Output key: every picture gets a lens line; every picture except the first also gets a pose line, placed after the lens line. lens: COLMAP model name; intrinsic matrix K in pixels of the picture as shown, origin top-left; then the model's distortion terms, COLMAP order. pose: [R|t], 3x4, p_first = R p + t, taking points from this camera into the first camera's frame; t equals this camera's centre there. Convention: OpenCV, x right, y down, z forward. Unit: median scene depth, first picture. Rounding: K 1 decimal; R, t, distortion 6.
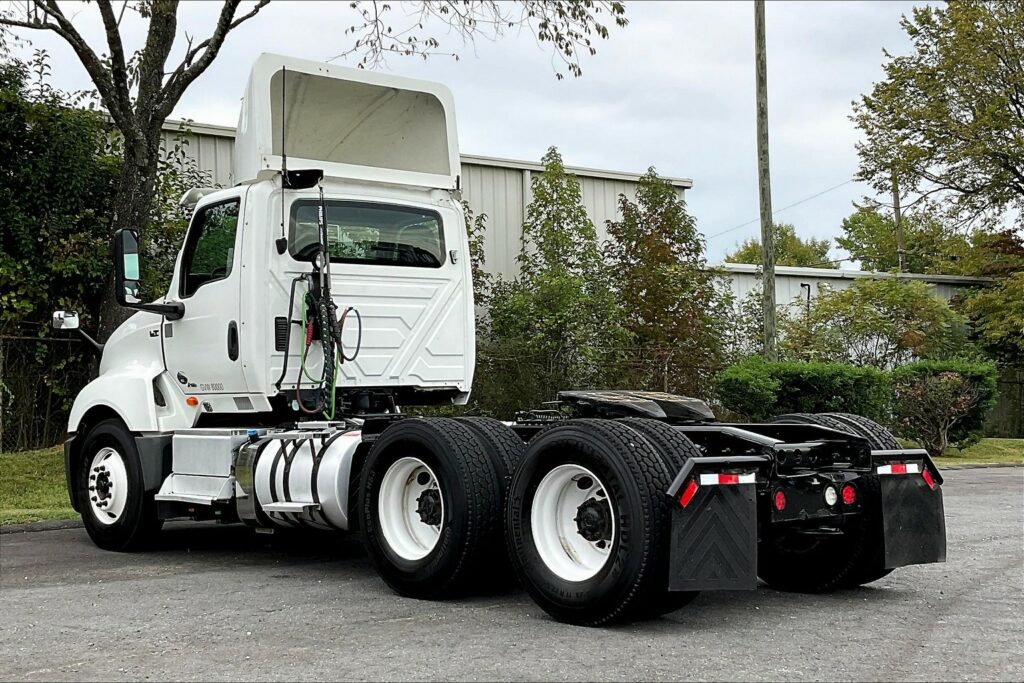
lens RADIAL K [[1379.9, 0, 495.9], [0, 1379.9, 341.9], [0, 0, 1]] dist [0.114054, 0.000468]
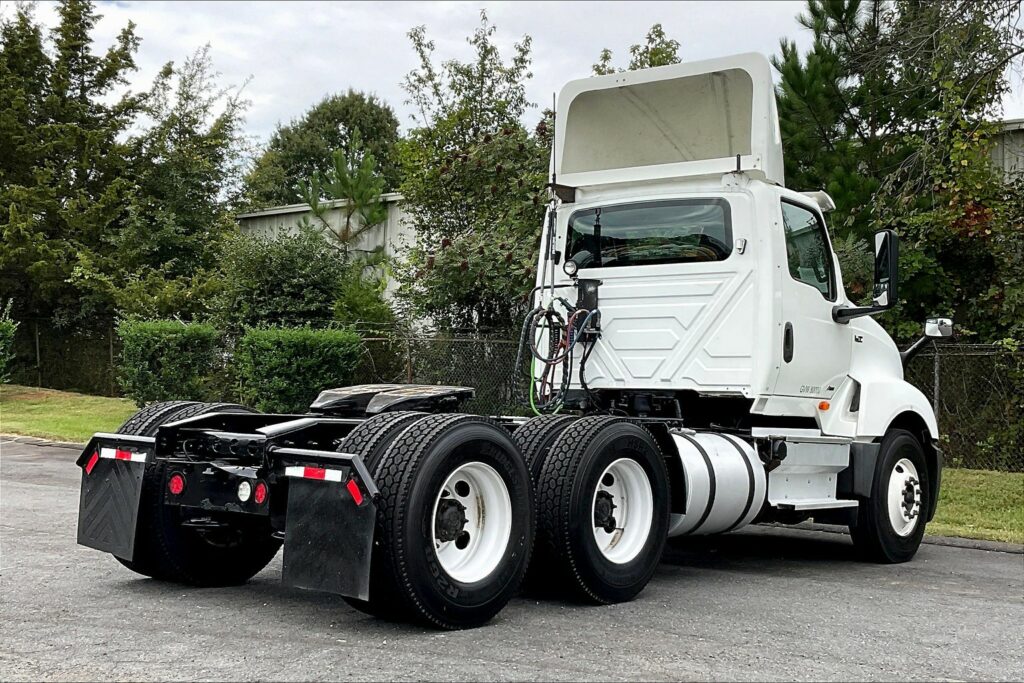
lens RADIAL K [[1379.9, 0, 495.9], [0, 1379.9, 341.9], [0, 0, 1]] dist [0.114054, 0.000468]
pose [[0.155838, -0.027478, -0.987400, 1.116138], [-0.001310, 0.999606, -0.028025, 0.034175], [0.987782, 0.005661, 0.155741, 0.959207]]
